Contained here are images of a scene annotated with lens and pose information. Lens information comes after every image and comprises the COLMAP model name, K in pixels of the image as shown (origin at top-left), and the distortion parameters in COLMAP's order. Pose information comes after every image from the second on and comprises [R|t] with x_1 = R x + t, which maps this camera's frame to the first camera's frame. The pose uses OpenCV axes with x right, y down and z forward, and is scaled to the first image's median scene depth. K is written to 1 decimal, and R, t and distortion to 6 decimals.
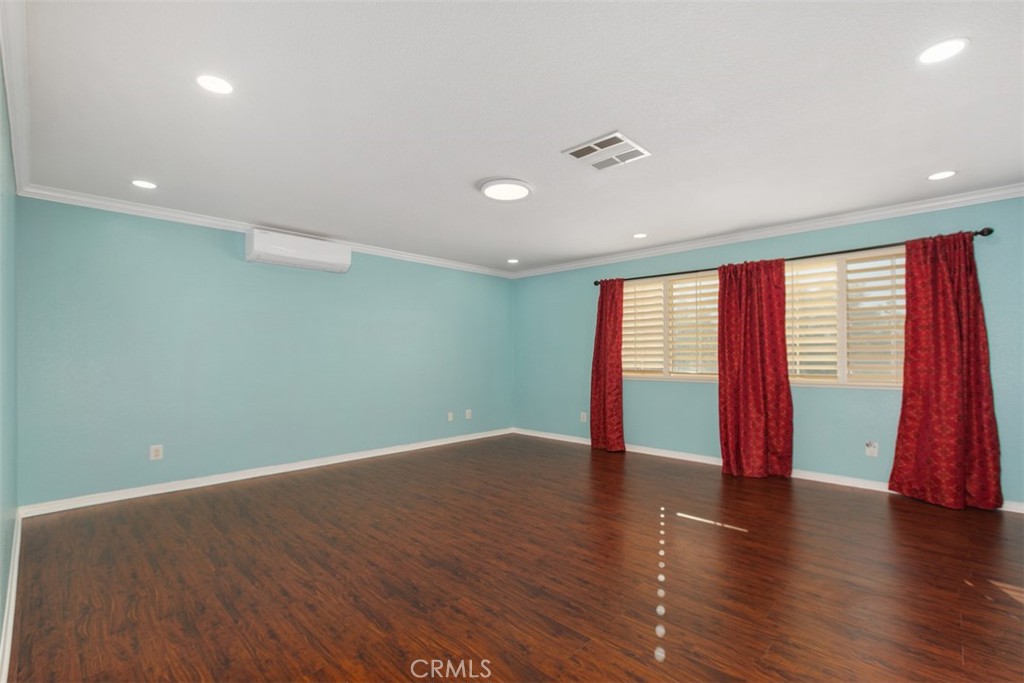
lens RADIAL K [[466.4, 0, 512.0], [0, 466.4, 341.5], [0, 0, 1]] dist [0.003569, 0.000078]
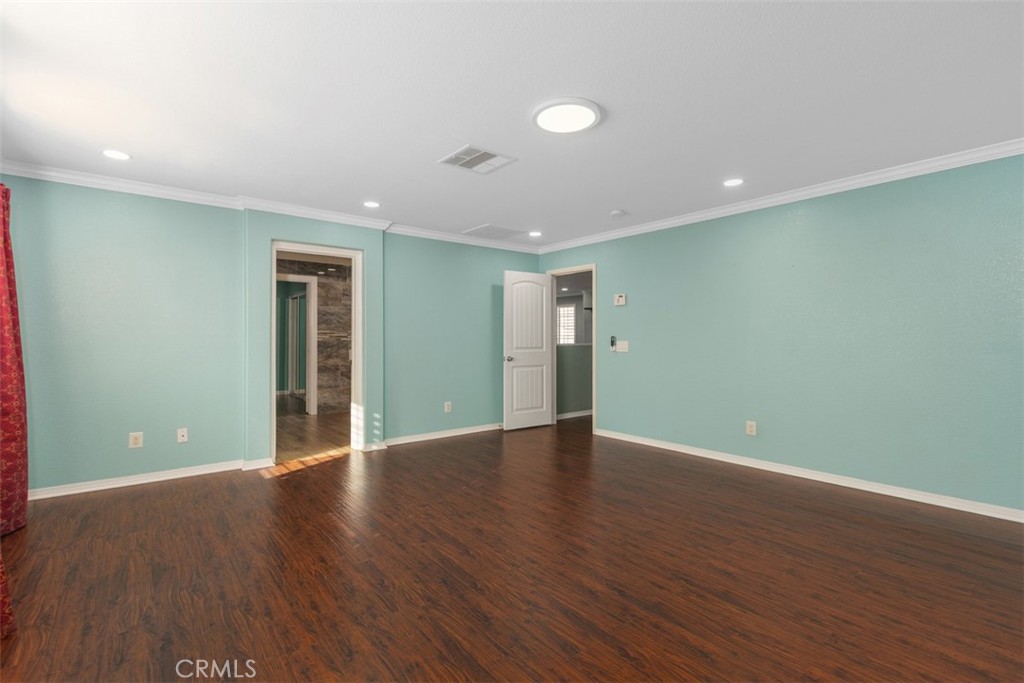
lens RADIAL K [[466.4, 0, 512.0], [0, 466.4, 341.5], [0, 0, 1]] dist [0.003569, 0.000078]
pose [[-0.992336, 0.003923, 0.123504, -0.016652], [0.001166, 0.999749, -0.022391, 0.055738], [-0.123561, -0.022075, -0.992091, 1.902325]]
